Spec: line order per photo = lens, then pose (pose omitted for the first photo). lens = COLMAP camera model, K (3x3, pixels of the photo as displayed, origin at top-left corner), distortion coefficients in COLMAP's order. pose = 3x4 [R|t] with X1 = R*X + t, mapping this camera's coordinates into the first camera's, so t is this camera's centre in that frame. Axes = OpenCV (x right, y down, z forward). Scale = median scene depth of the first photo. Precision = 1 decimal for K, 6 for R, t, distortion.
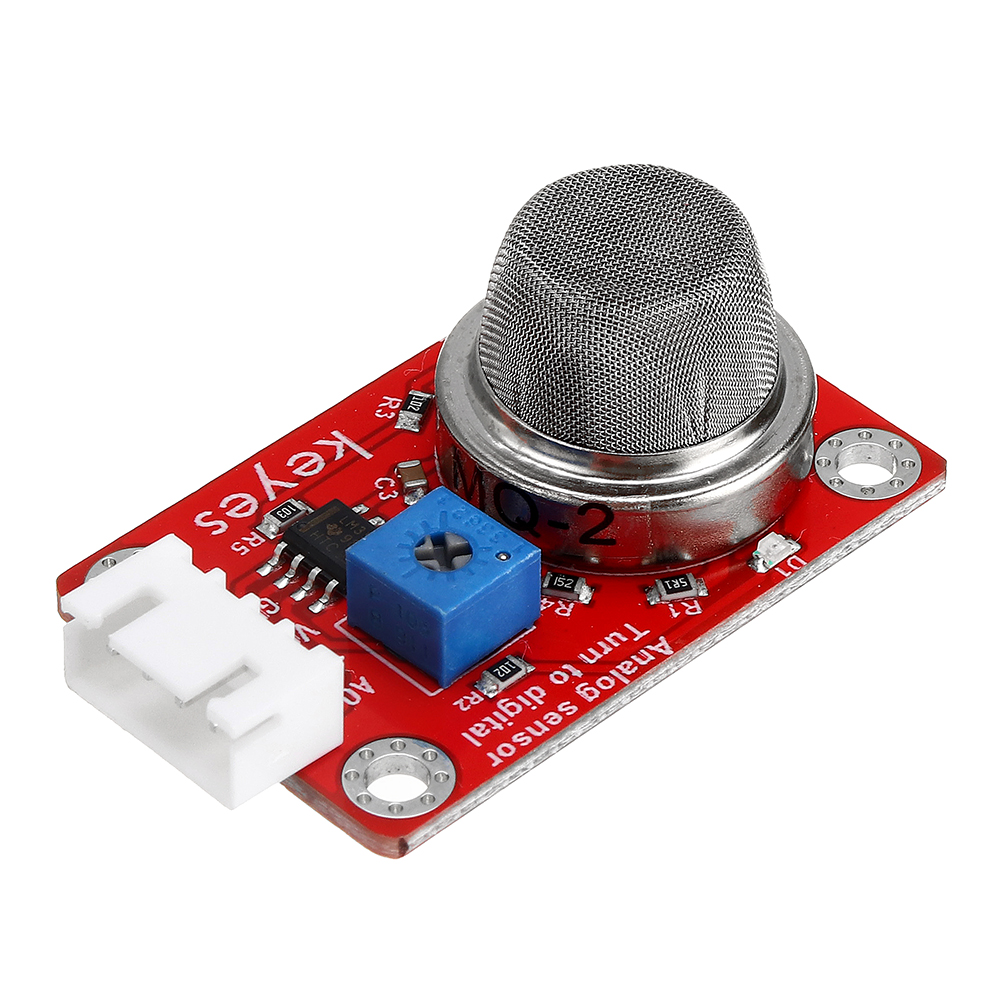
lens RADIAL K [[5820.4, 0, 568.4], [0, 5820.4, 446.0], [0, 0, 1]] dist [0.238662, 0.000000]
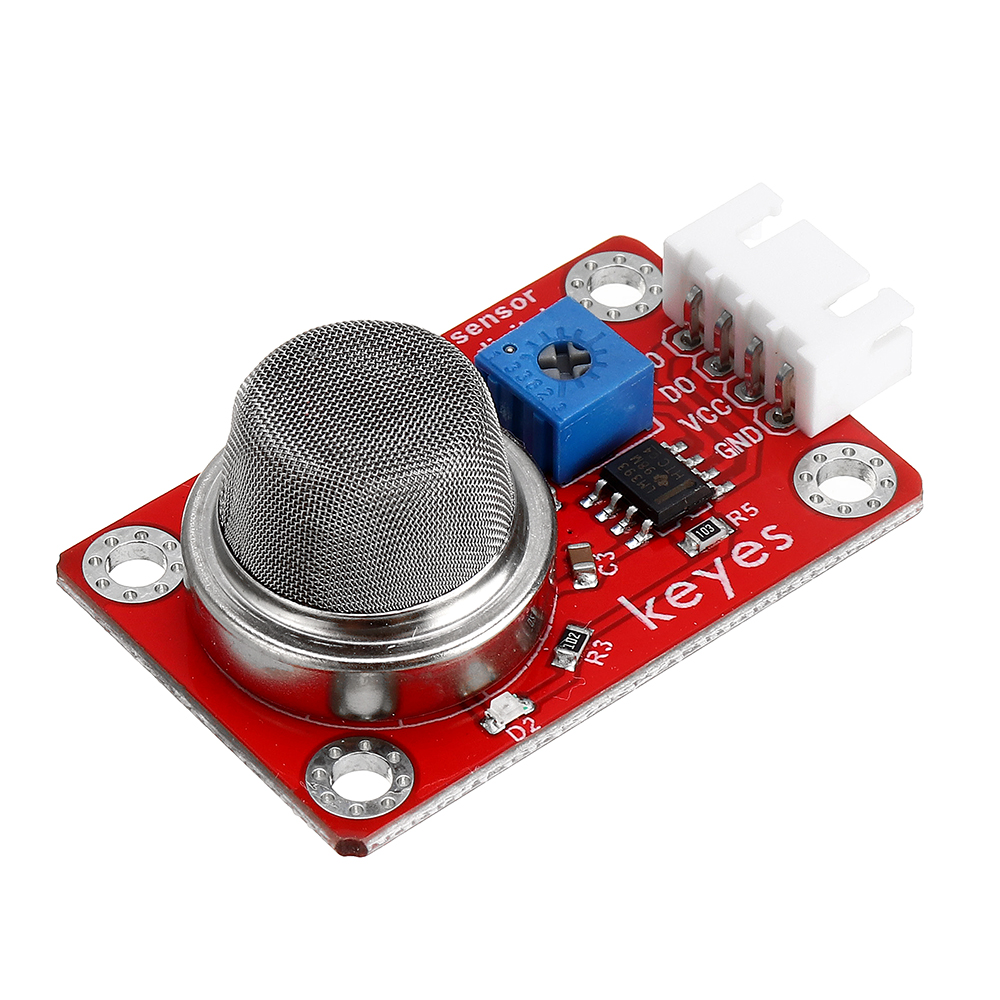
lens RADIAL K [[5820.4, 0, 498.4], [0, 5820.4, 499.8], [0, 0, 1]] dist [0.238662, 0.000000]
pose [[-0.996077, -0.073262, 0.049639, -0.064159], [0.047194, 0.034737, 0.998282, -1.050091], [-0.074860, 0.996708, -0.031143, 1.050469]]
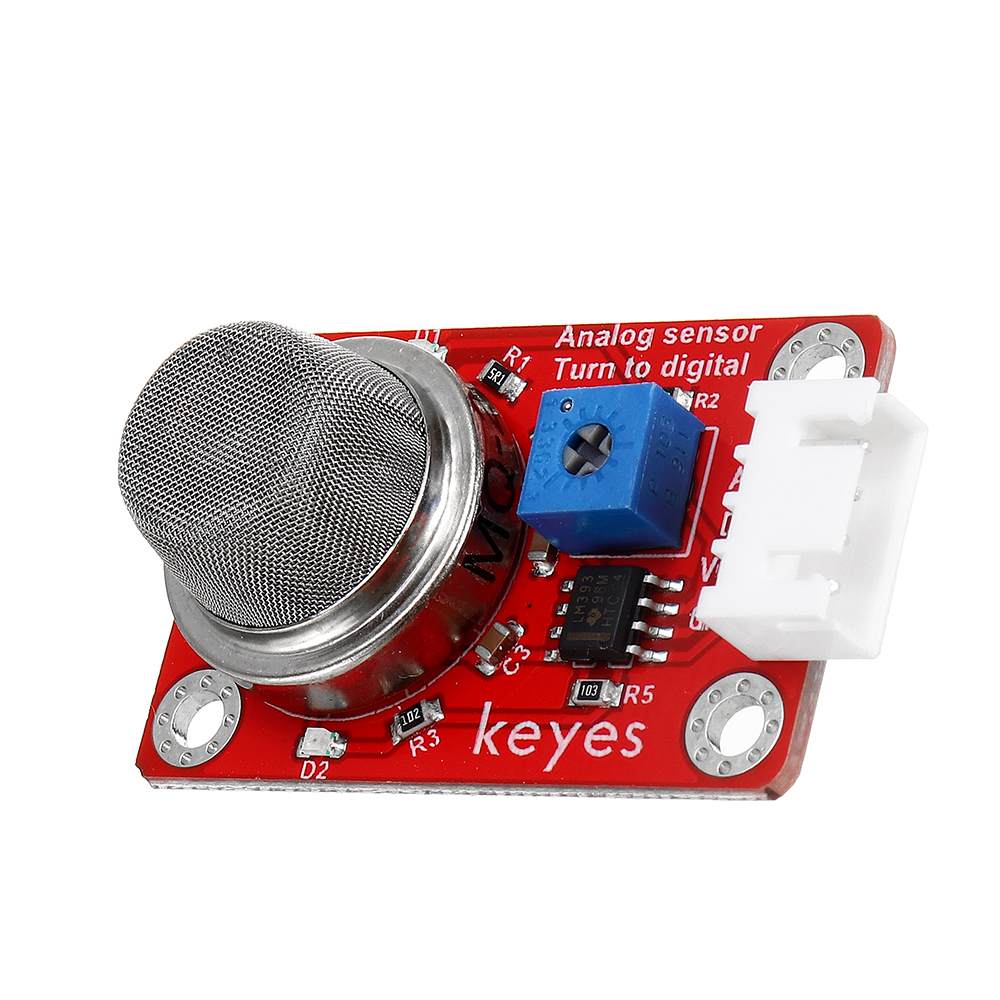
lens RADIAL K [[5820.4, 0, 501.6], [0, 5820.4, 507.3], [0, 0, 1]] dist [0.238662, 0.000000]
pose [[-0.431912, -0.633376, 0.642095, -0.662970], [0.877584, -0.130881, 0.461211, -0.457195], [-0.208082, 0.762695, 0.612370, 0.389245]]
